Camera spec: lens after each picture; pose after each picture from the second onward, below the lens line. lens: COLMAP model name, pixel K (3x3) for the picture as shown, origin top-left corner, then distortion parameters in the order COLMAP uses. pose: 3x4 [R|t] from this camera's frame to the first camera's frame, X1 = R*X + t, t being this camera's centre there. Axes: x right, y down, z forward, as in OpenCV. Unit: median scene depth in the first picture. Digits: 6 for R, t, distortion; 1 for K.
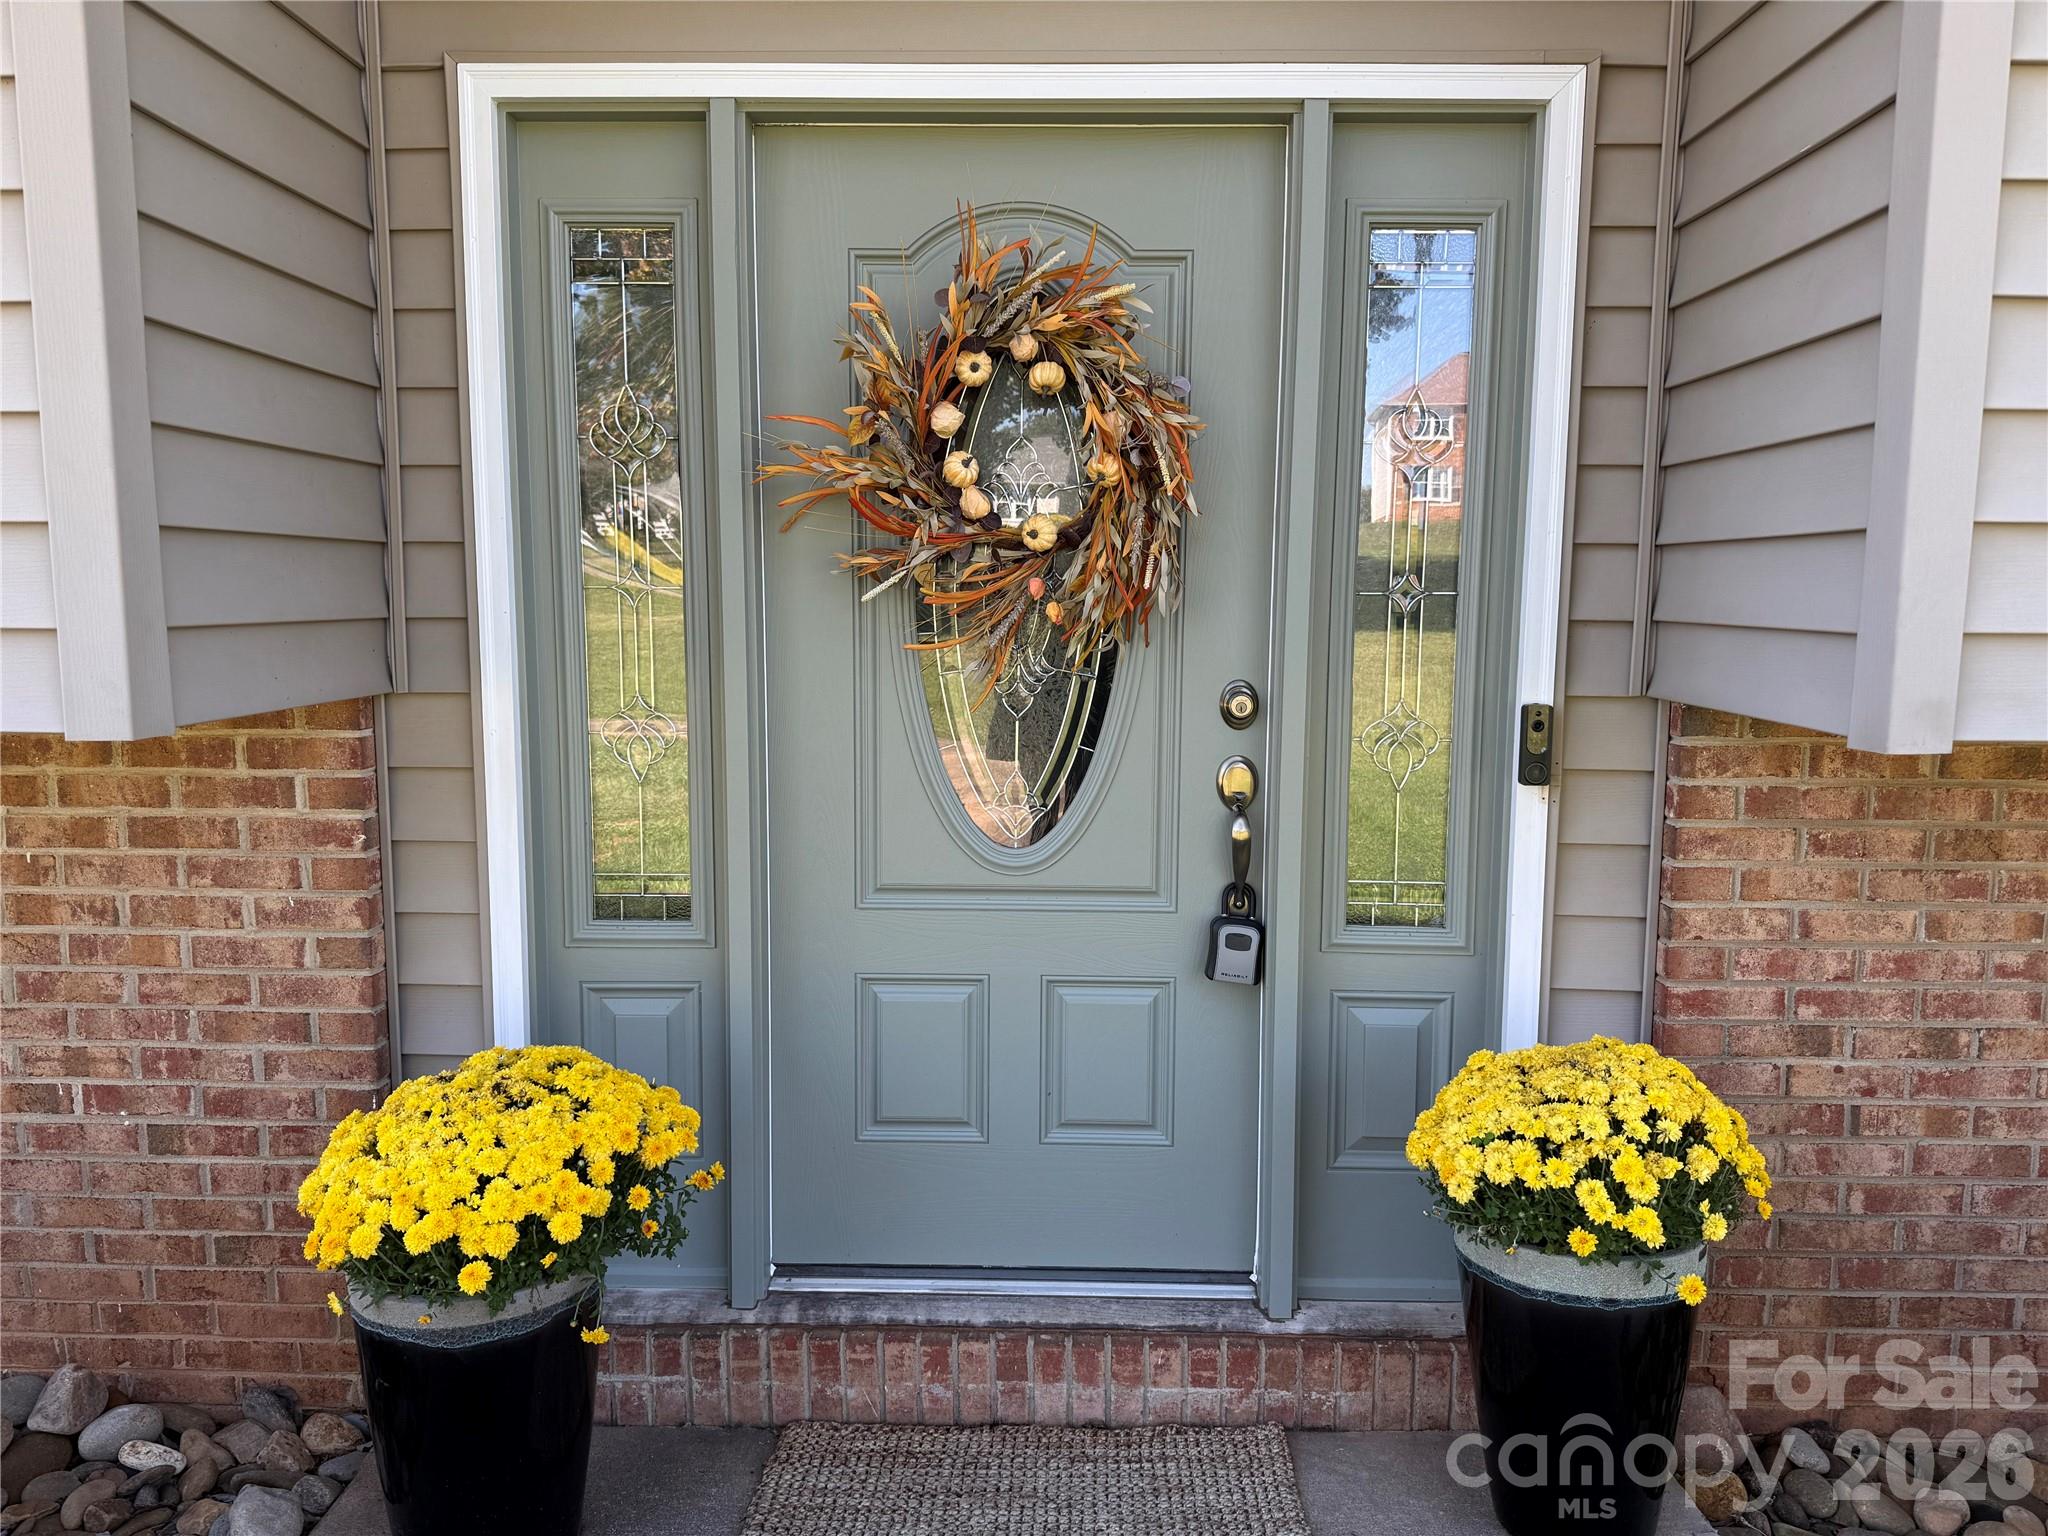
lens RADIAL K [[1447.0, 0, 1024.0], [0, 1447.0, 768.0], [0, 0, 1]] dist [-0.006622, -0.000860]
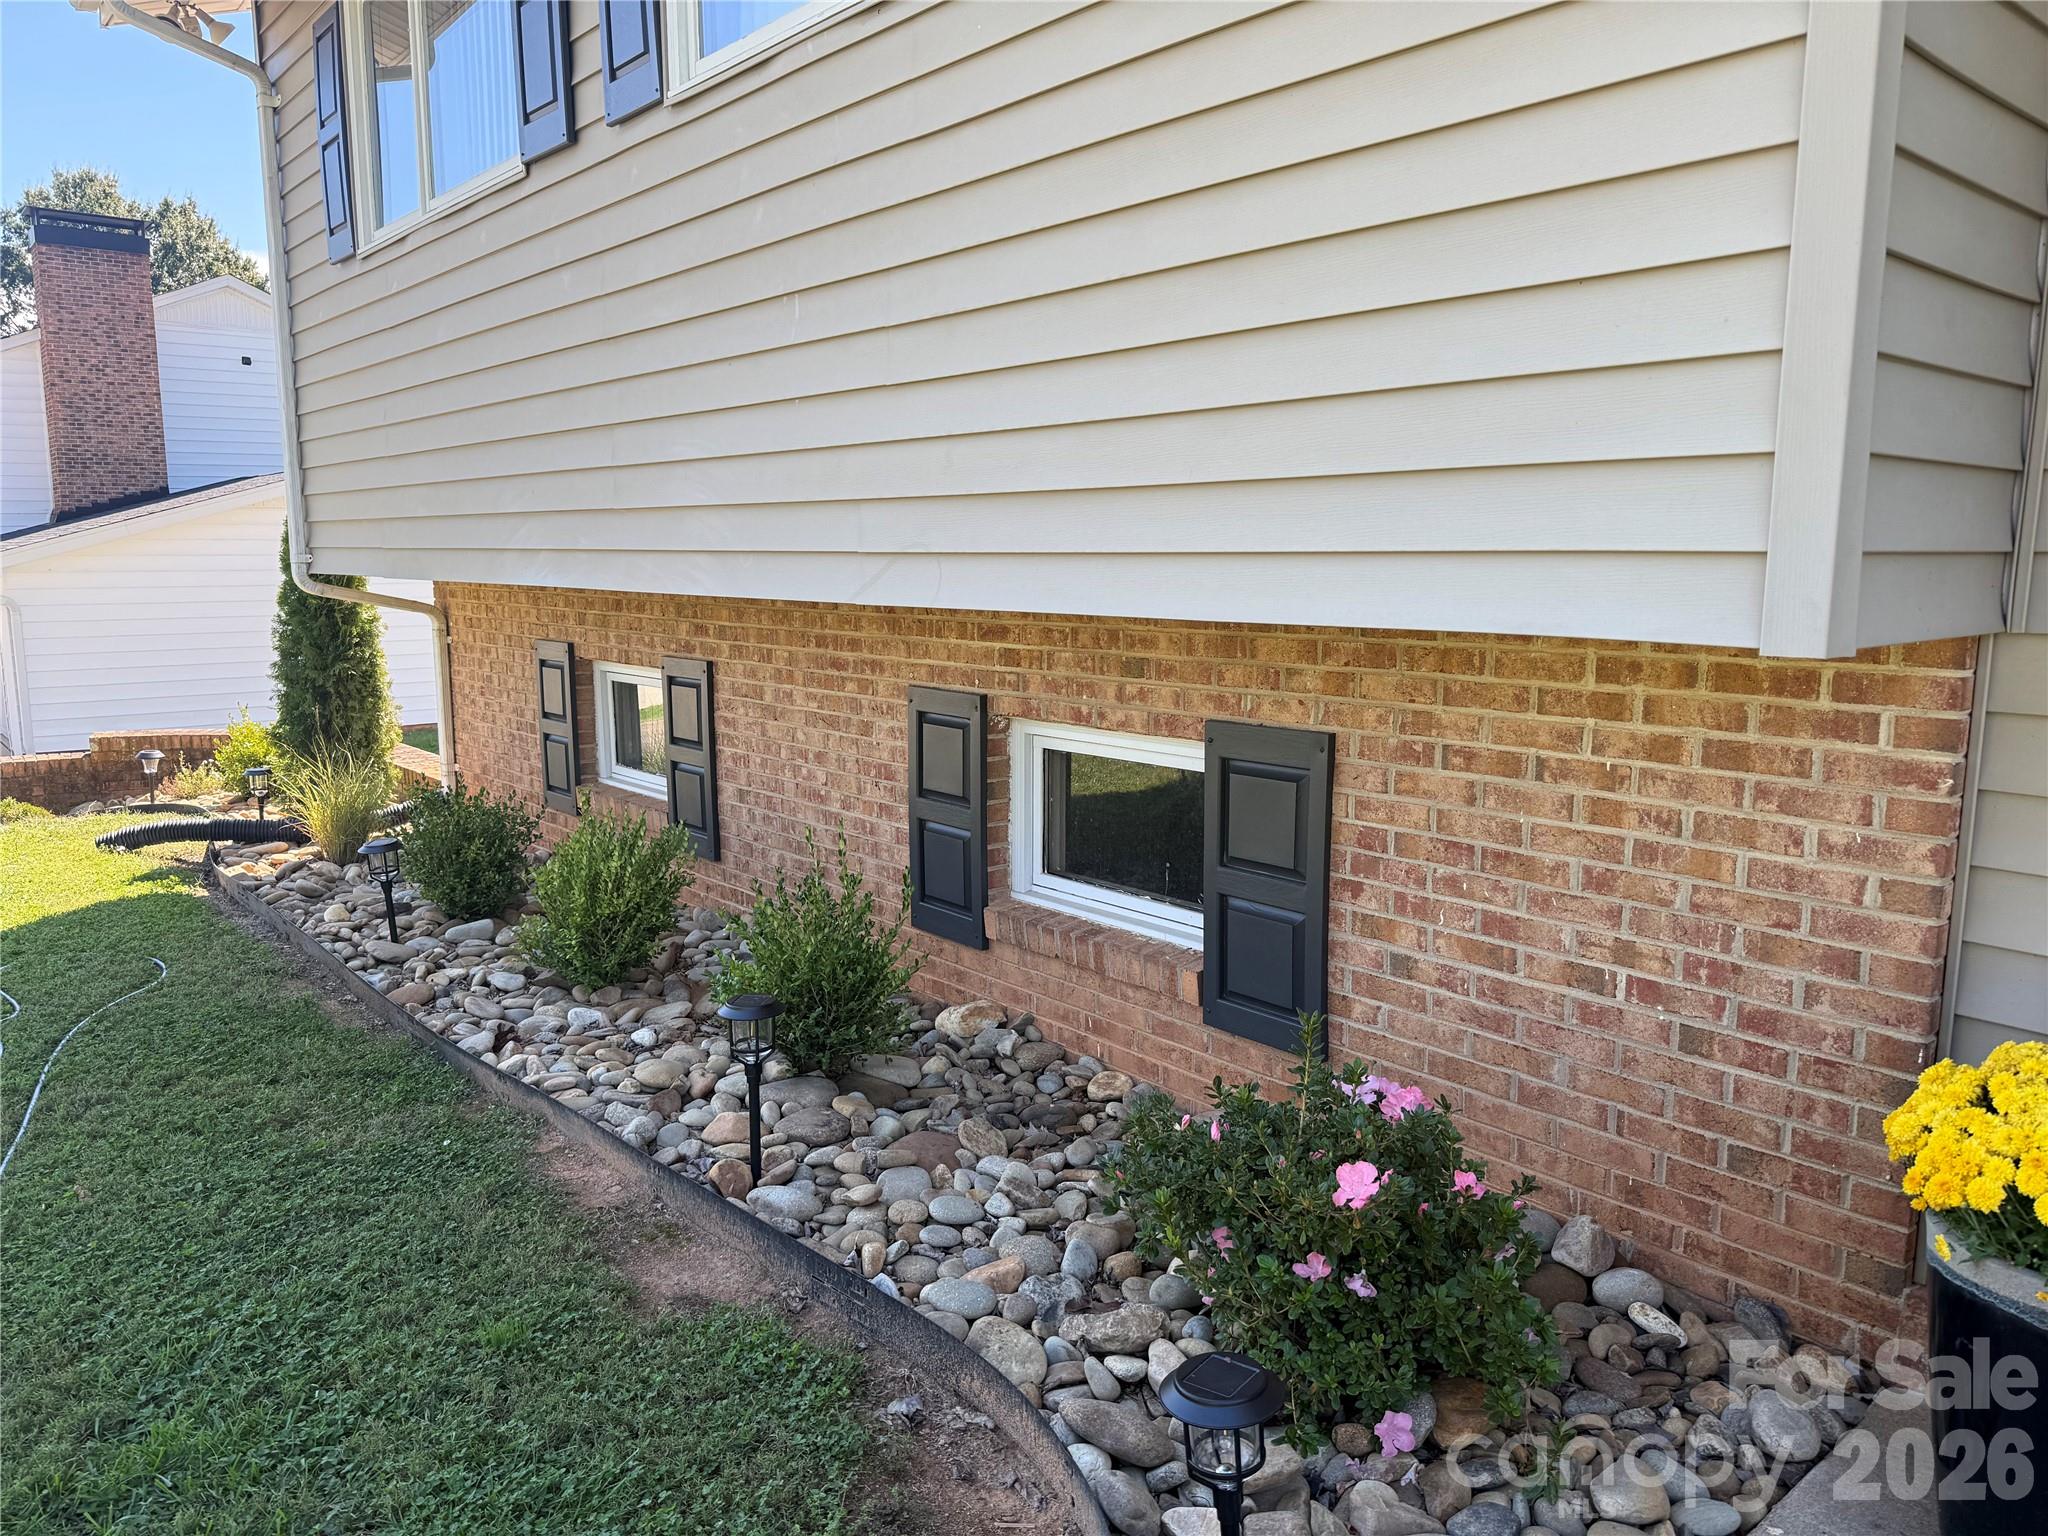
lens RADIAL K [[1447.0, 0, 1024.0], [0, 1447.0, 768.0], [0, 0, 1]] dist [-0.006622, -0.000860]
pose [[0.661567, 0.107151, -0.742191, -0.152973], [-0.088720, 0.993971, 0.064419, 0.031278], [0.744620, 0.023230, 0.667085, -0.095336]]
